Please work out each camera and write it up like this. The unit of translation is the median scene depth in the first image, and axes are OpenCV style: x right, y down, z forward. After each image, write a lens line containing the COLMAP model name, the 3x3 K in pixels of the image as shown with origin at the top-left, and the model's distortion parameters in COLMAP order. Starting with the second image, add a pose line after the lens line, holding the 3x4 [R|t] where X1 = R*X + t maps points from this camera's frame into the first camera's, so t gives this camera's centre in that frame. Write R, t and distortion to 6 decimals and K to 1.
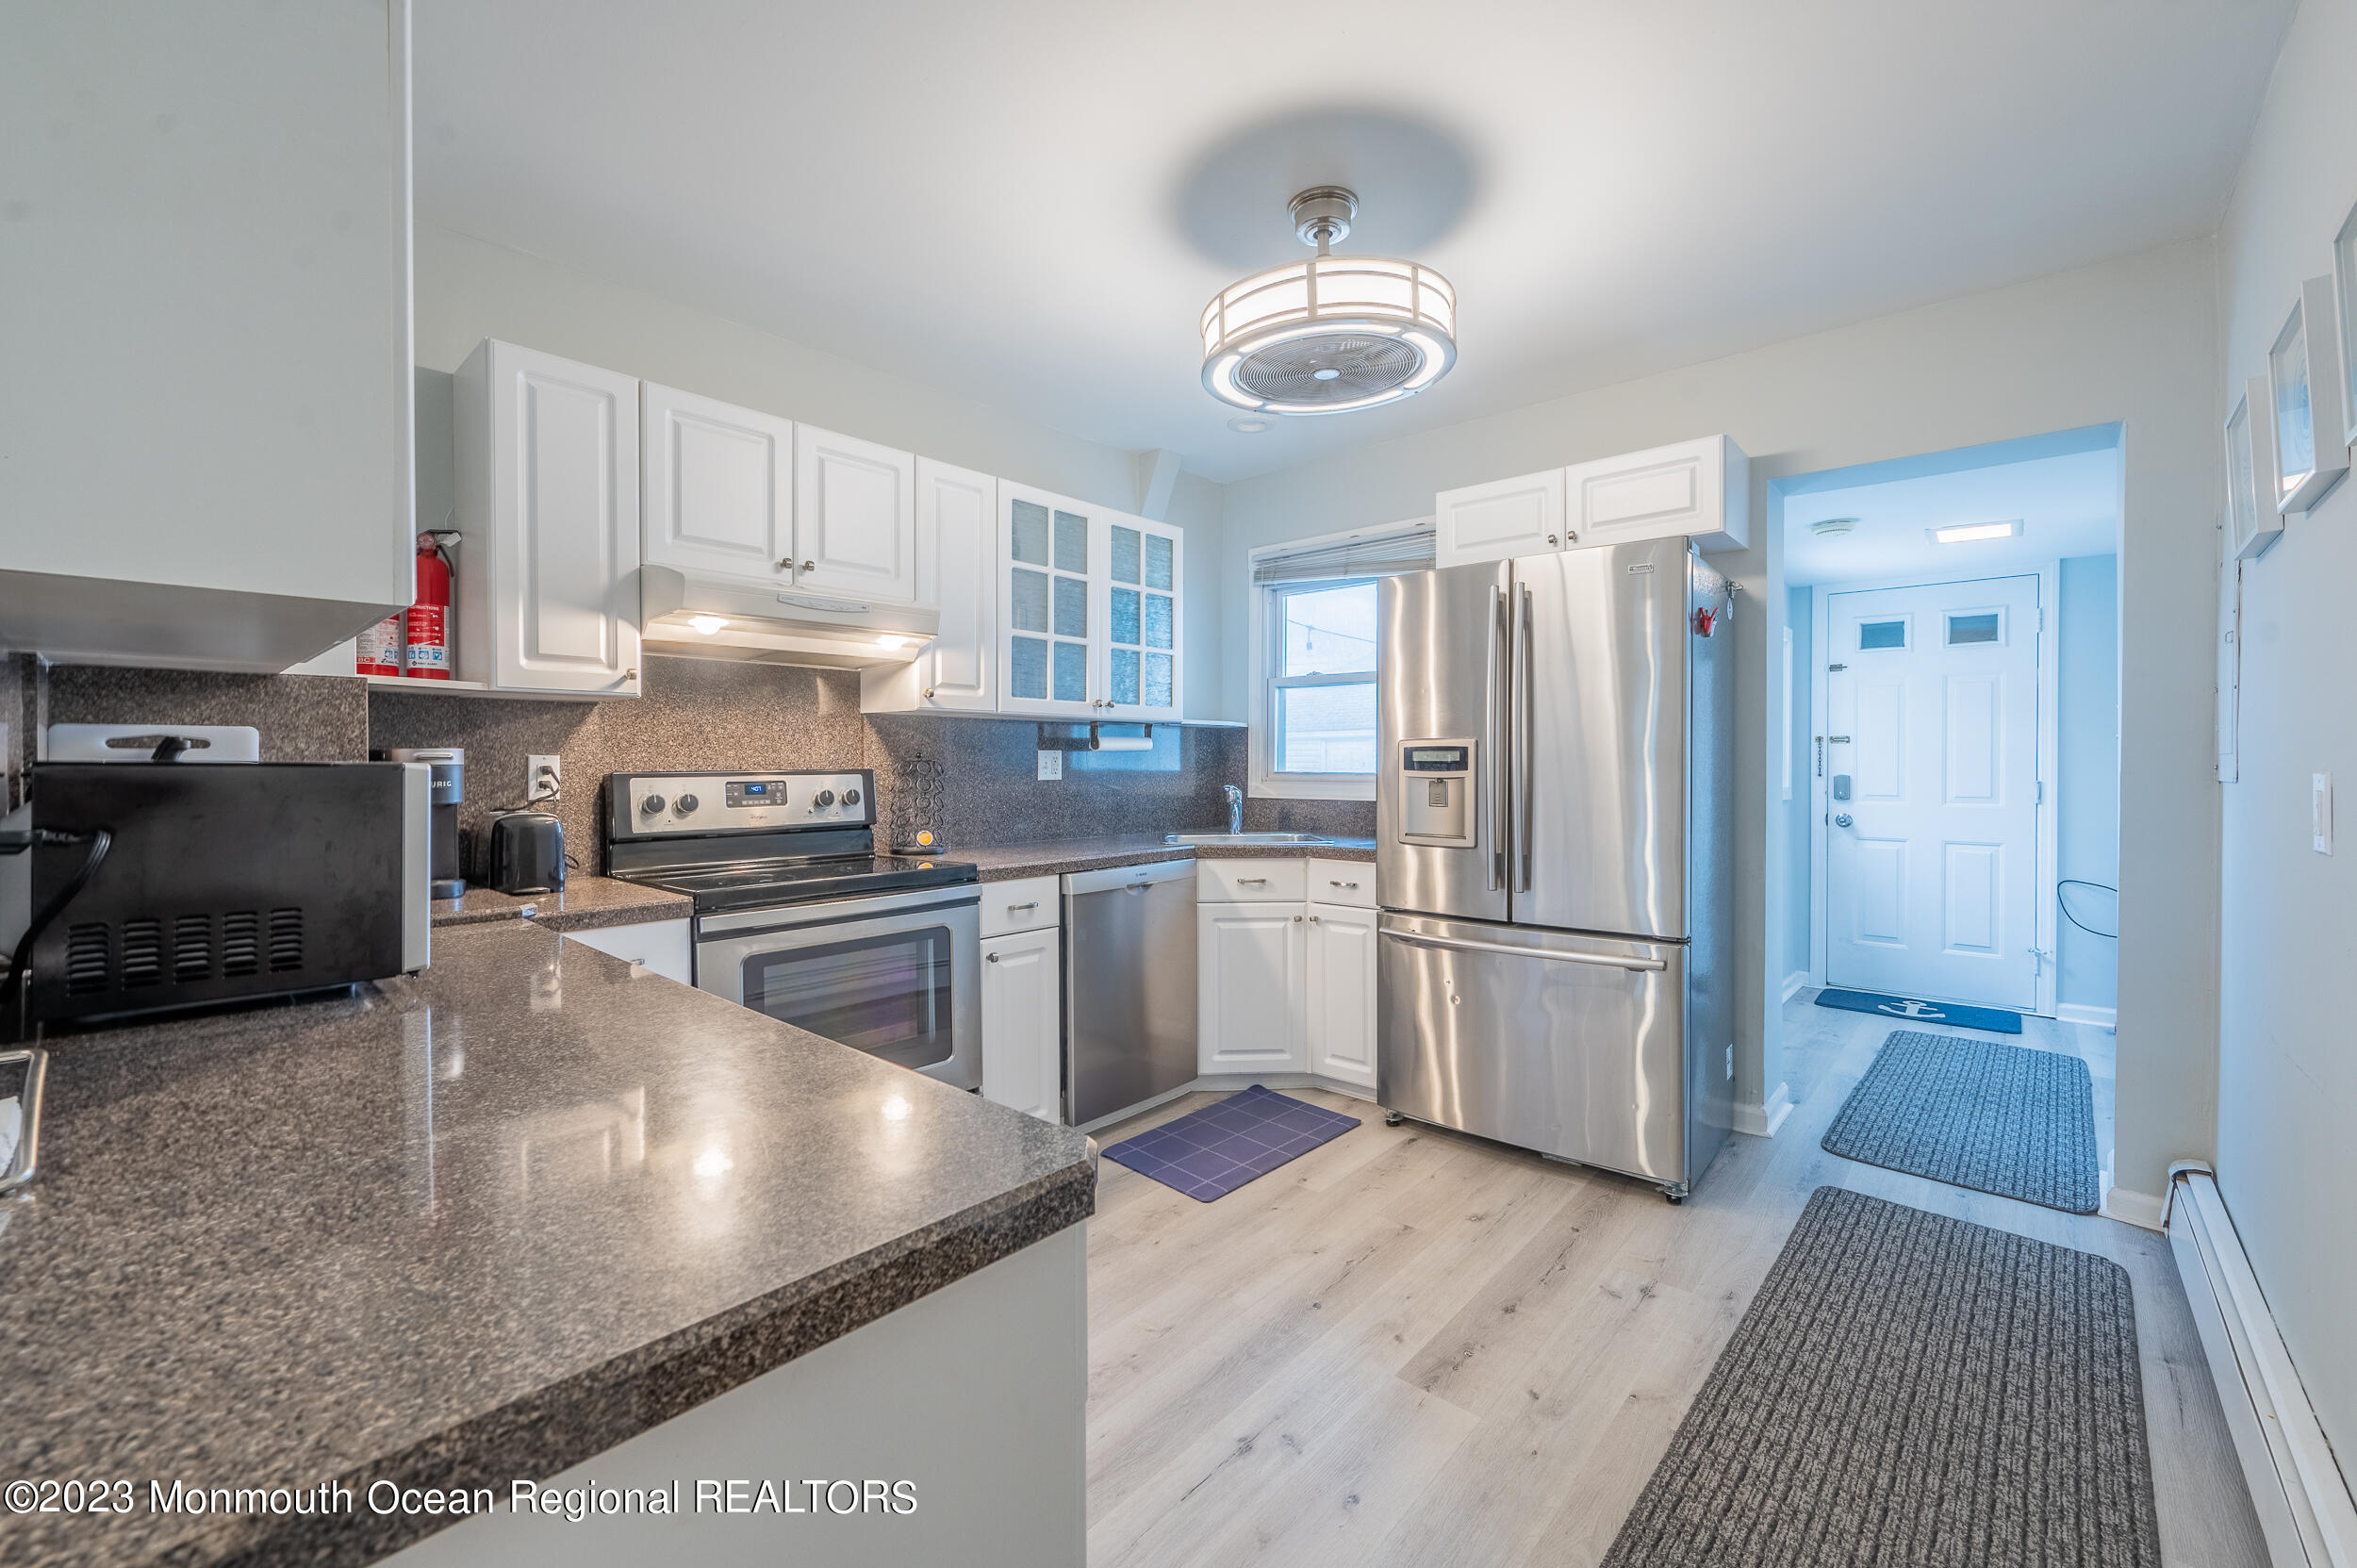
lens RADIAL K [[970.7, 0, 1165.7], [0, 970.7, 772.9], [0, 0, 1]] dist [0.000137, 0.000092]
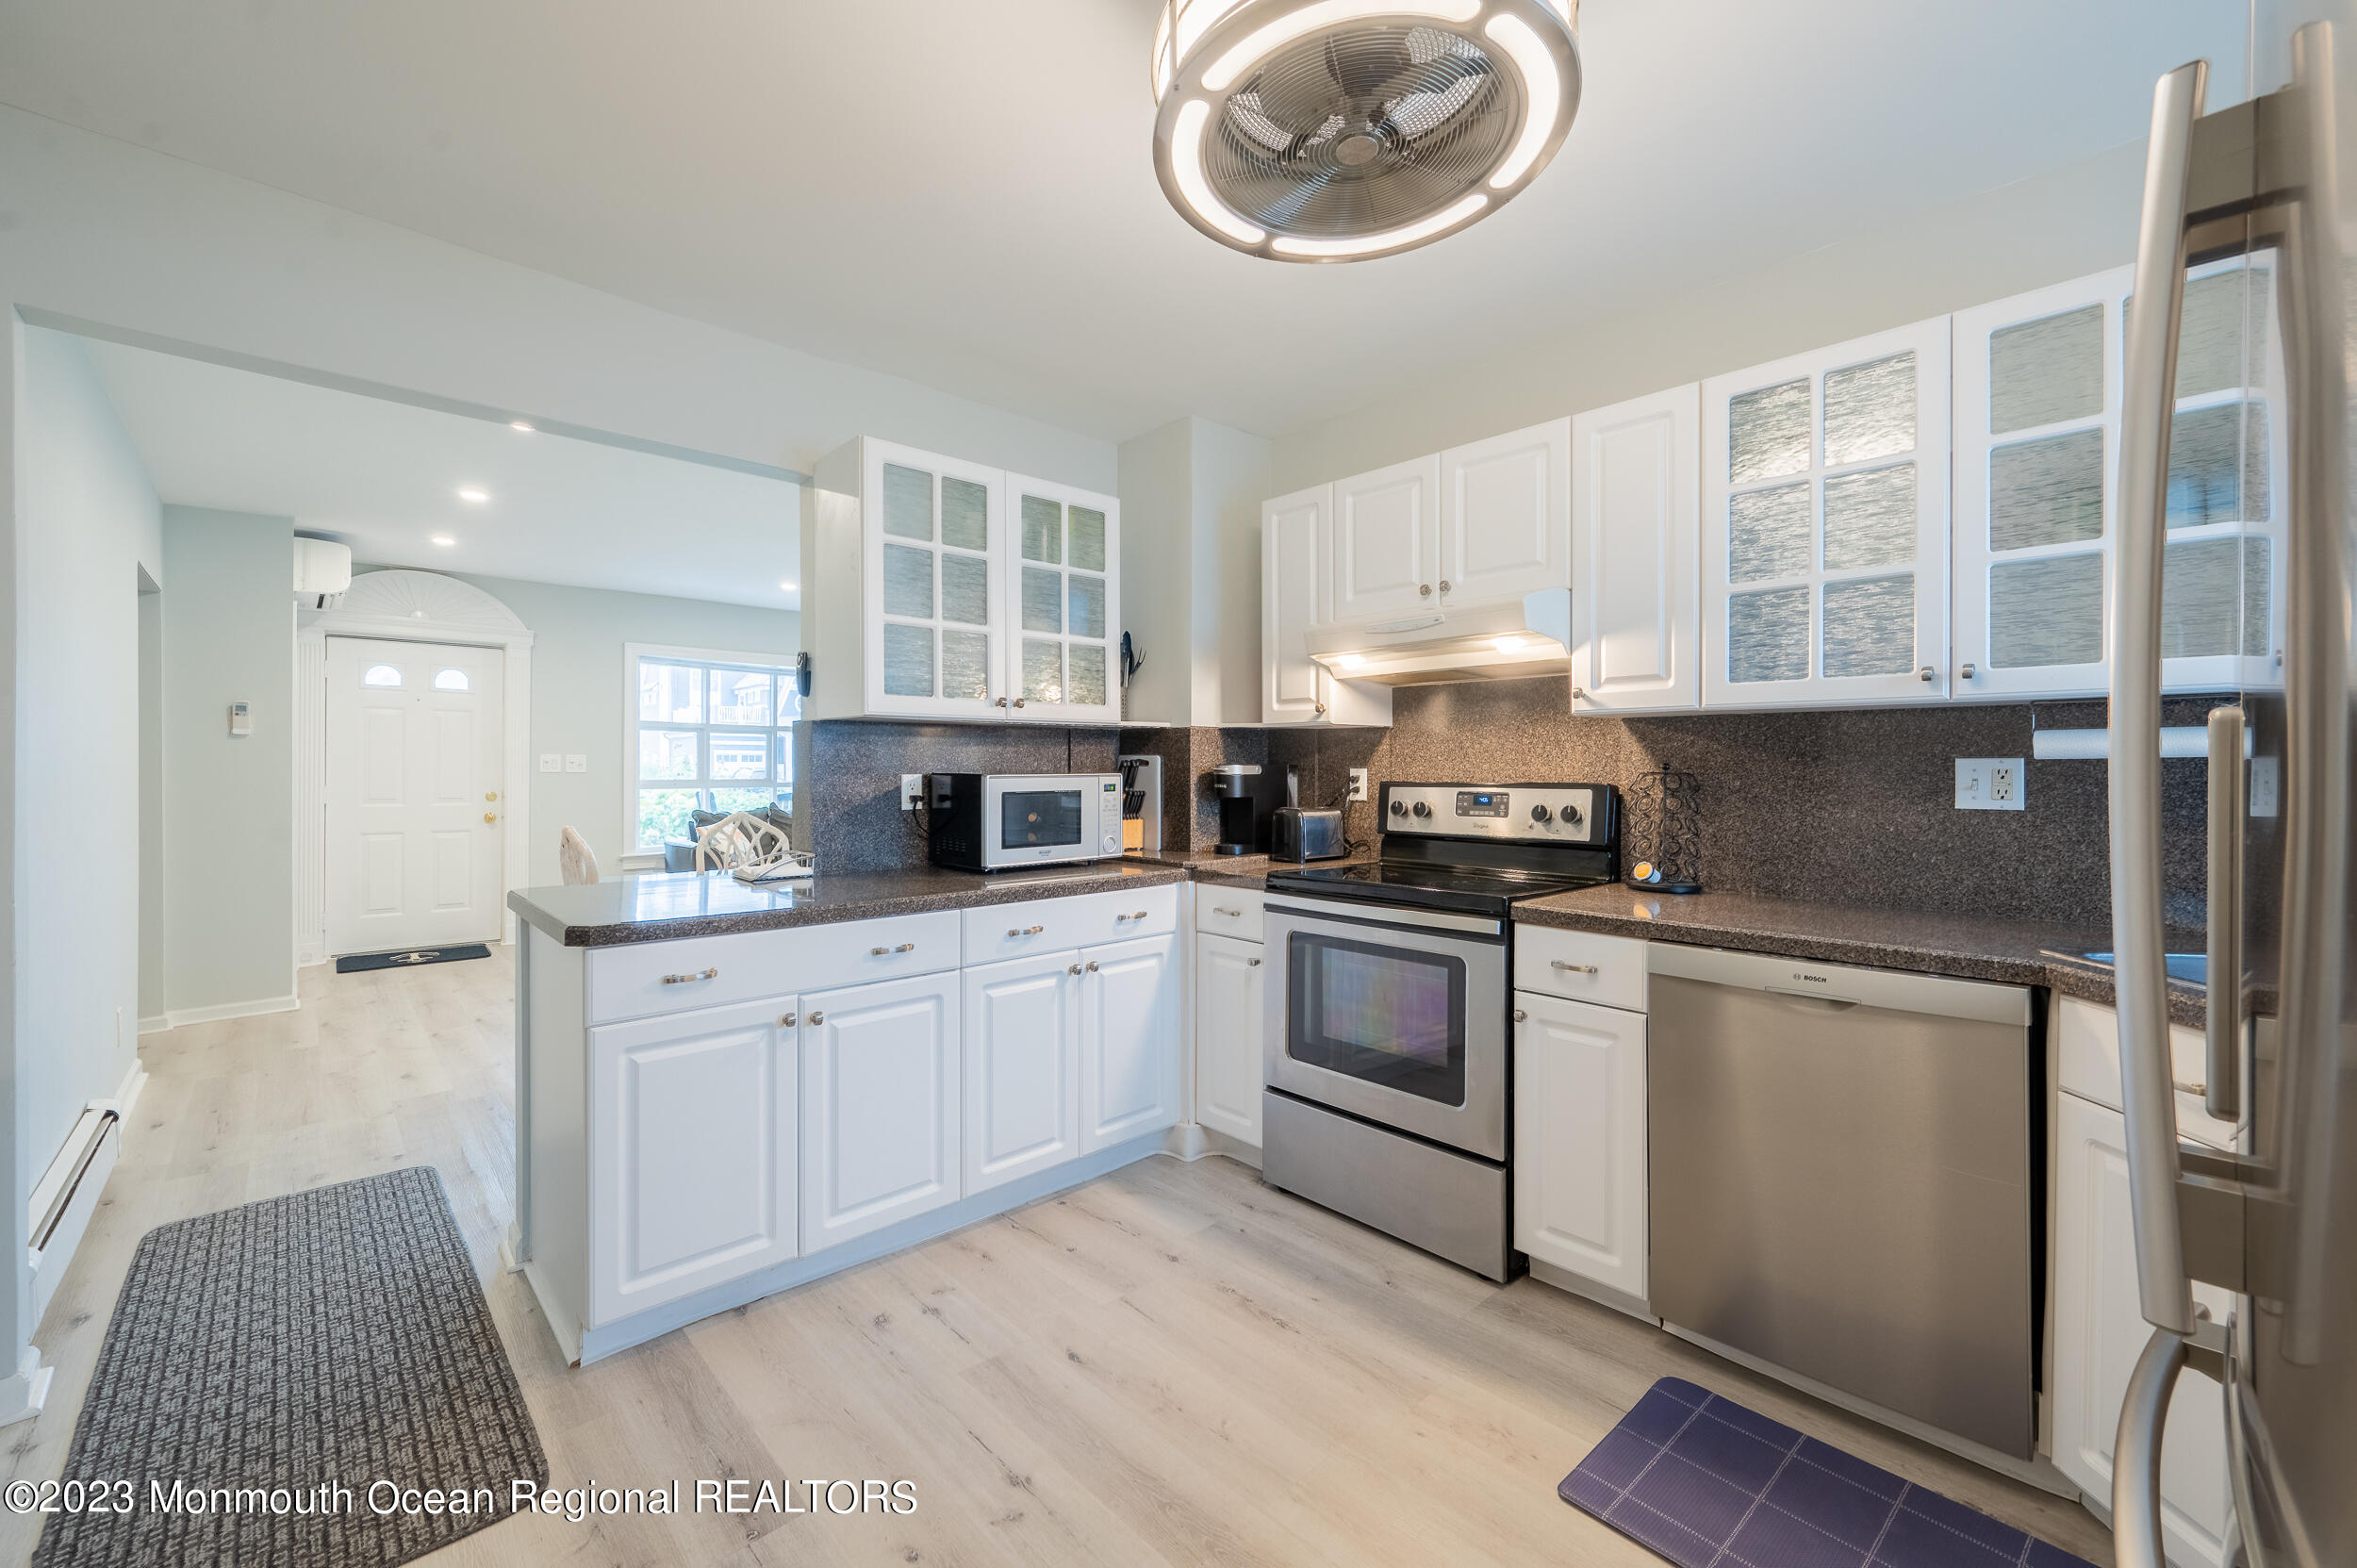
lens RADIAL K [[940.1, 0, 1181.7], [0, 940.1, 769.1], [0, 0, 1]] dist [-0.006443, -0.000278]
pose [[-0.084467, 0.003744, -0.996419, 0.579130], [-0.011583, 0.999922, 0.004739, -0.016668], [0.996359, 0.011942, -0.084417, 0.711920]]
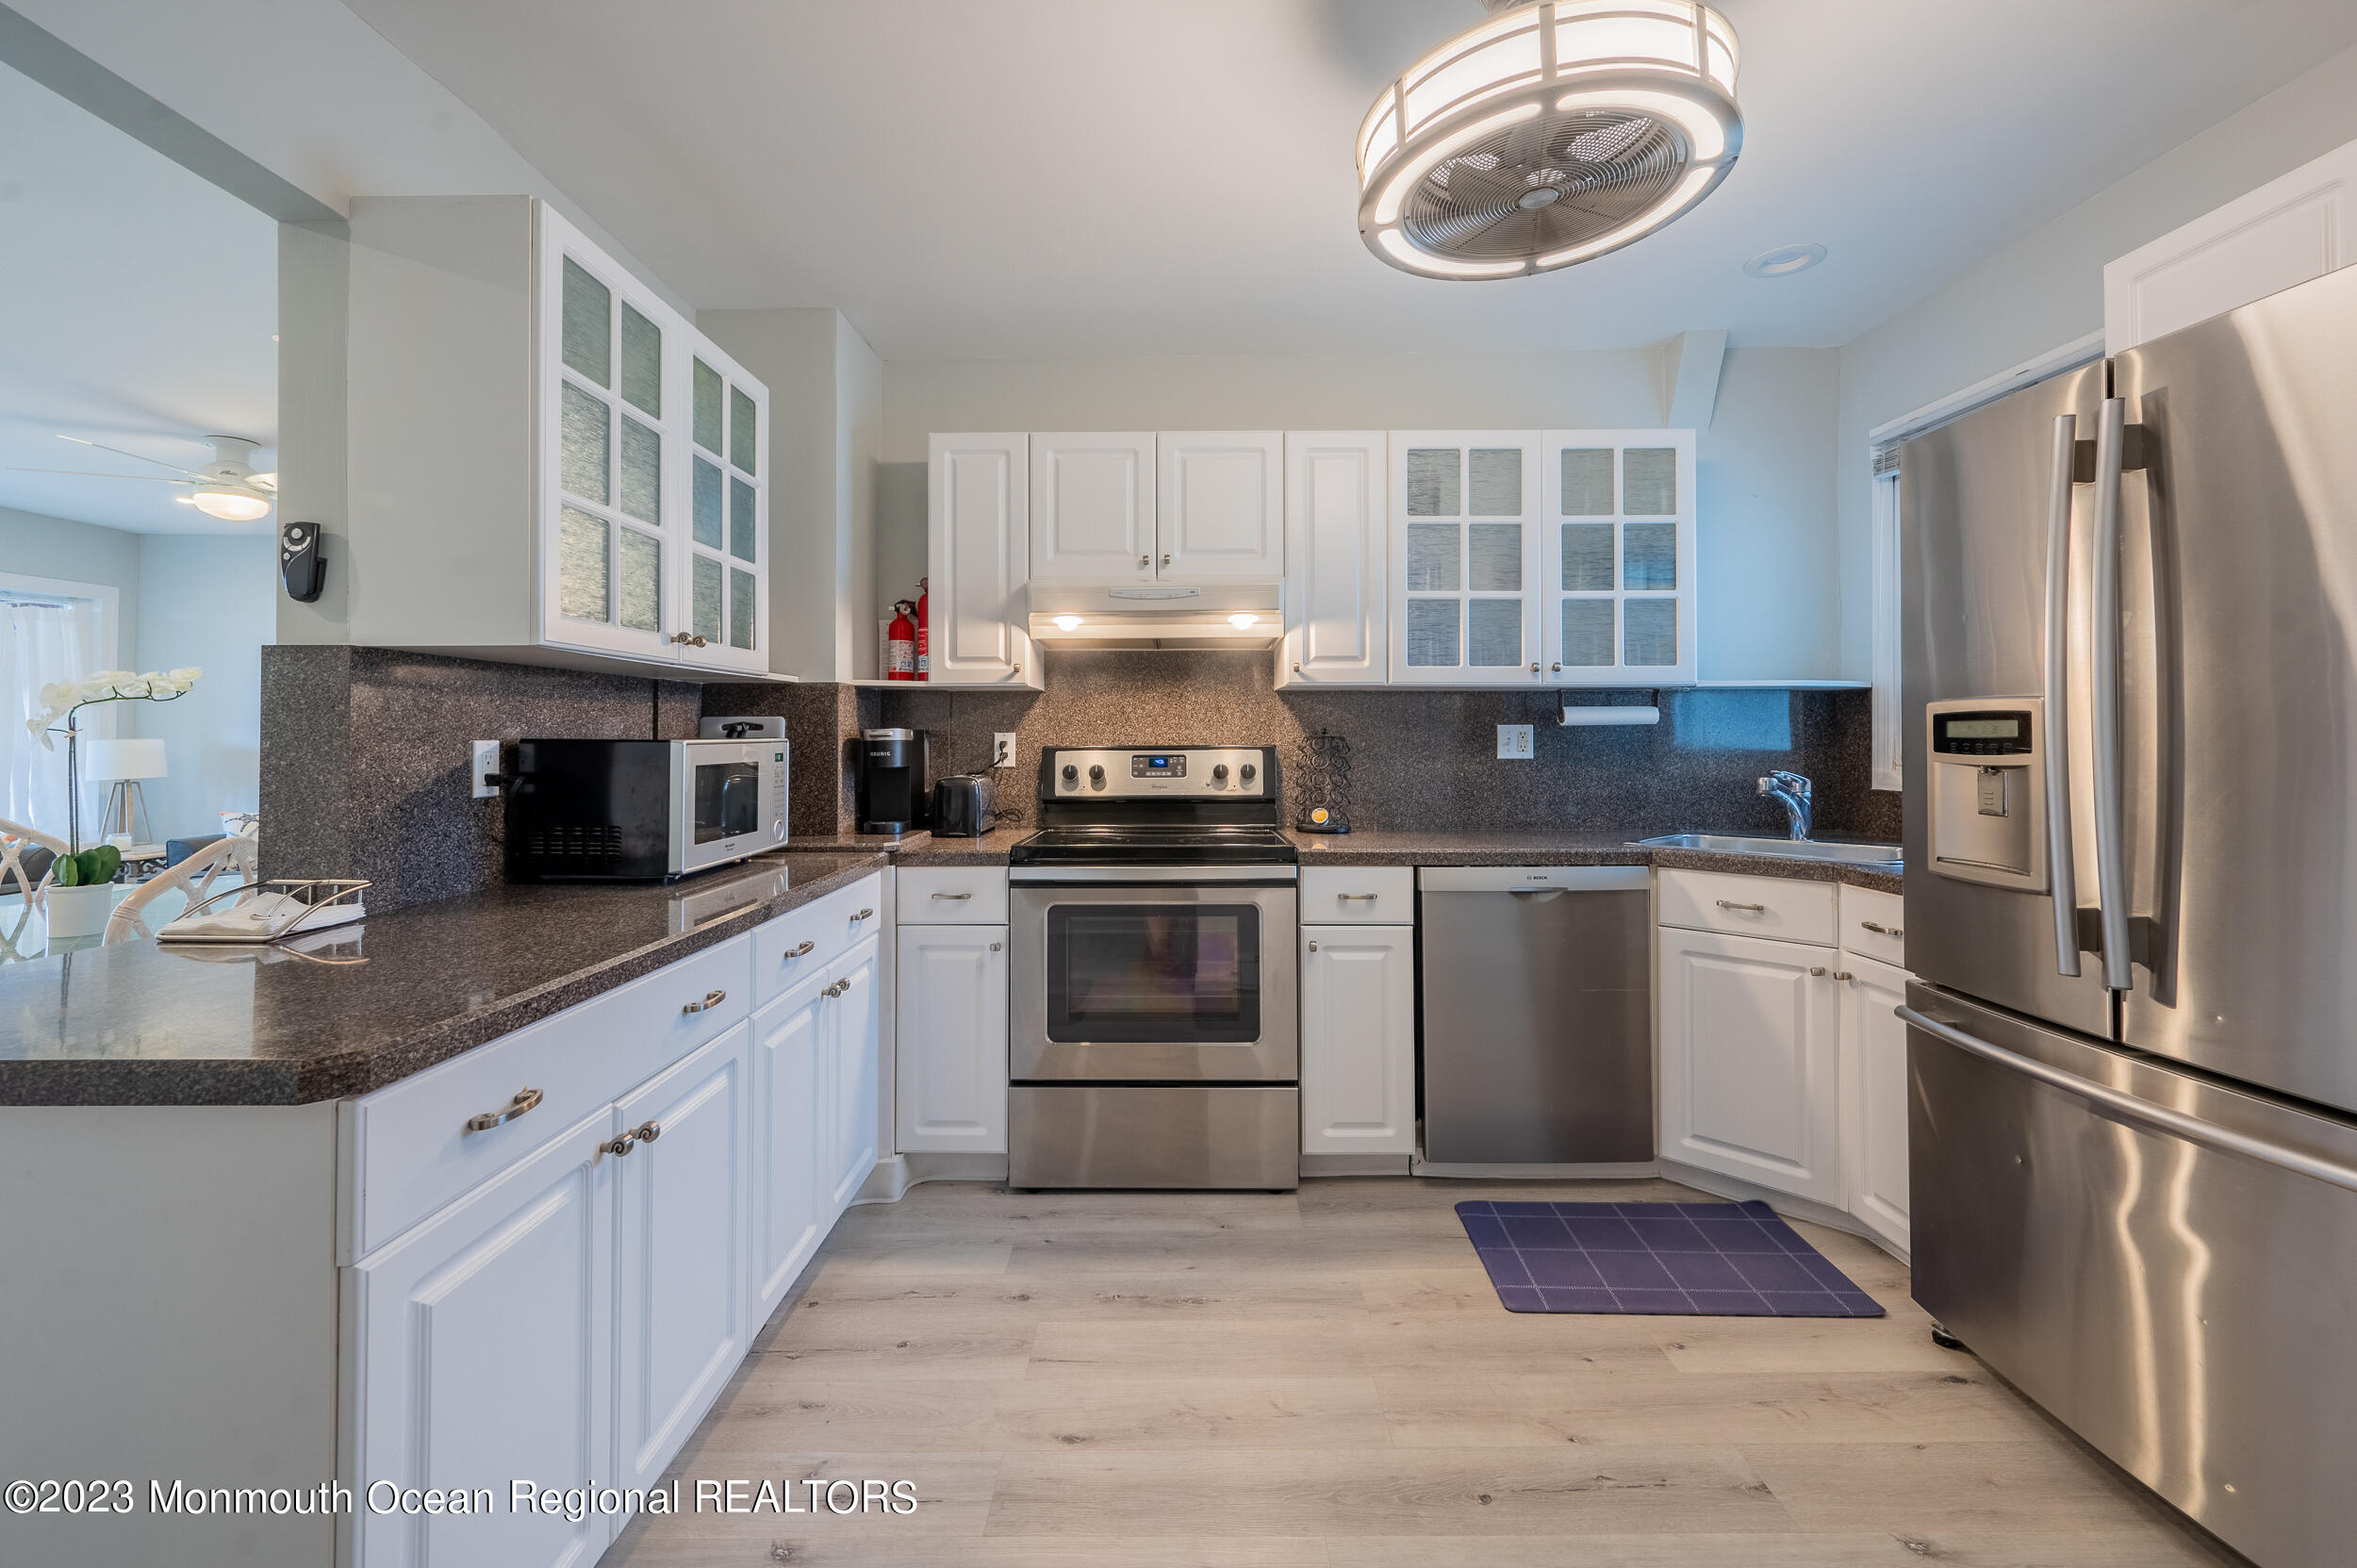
lens RADIAL K [[961.9, 0, 1154.6], [0, 961.9, 726.7], [0, 0, 1]] dist [0.001799, 0.000235]
pose [[0.657537, -0.008153, -0.753378, 0.387763], [-0.007453, 0.999822, -0.017325, -0.004731], [0.753385, 0.017007, 0.657359, 0.246237]]
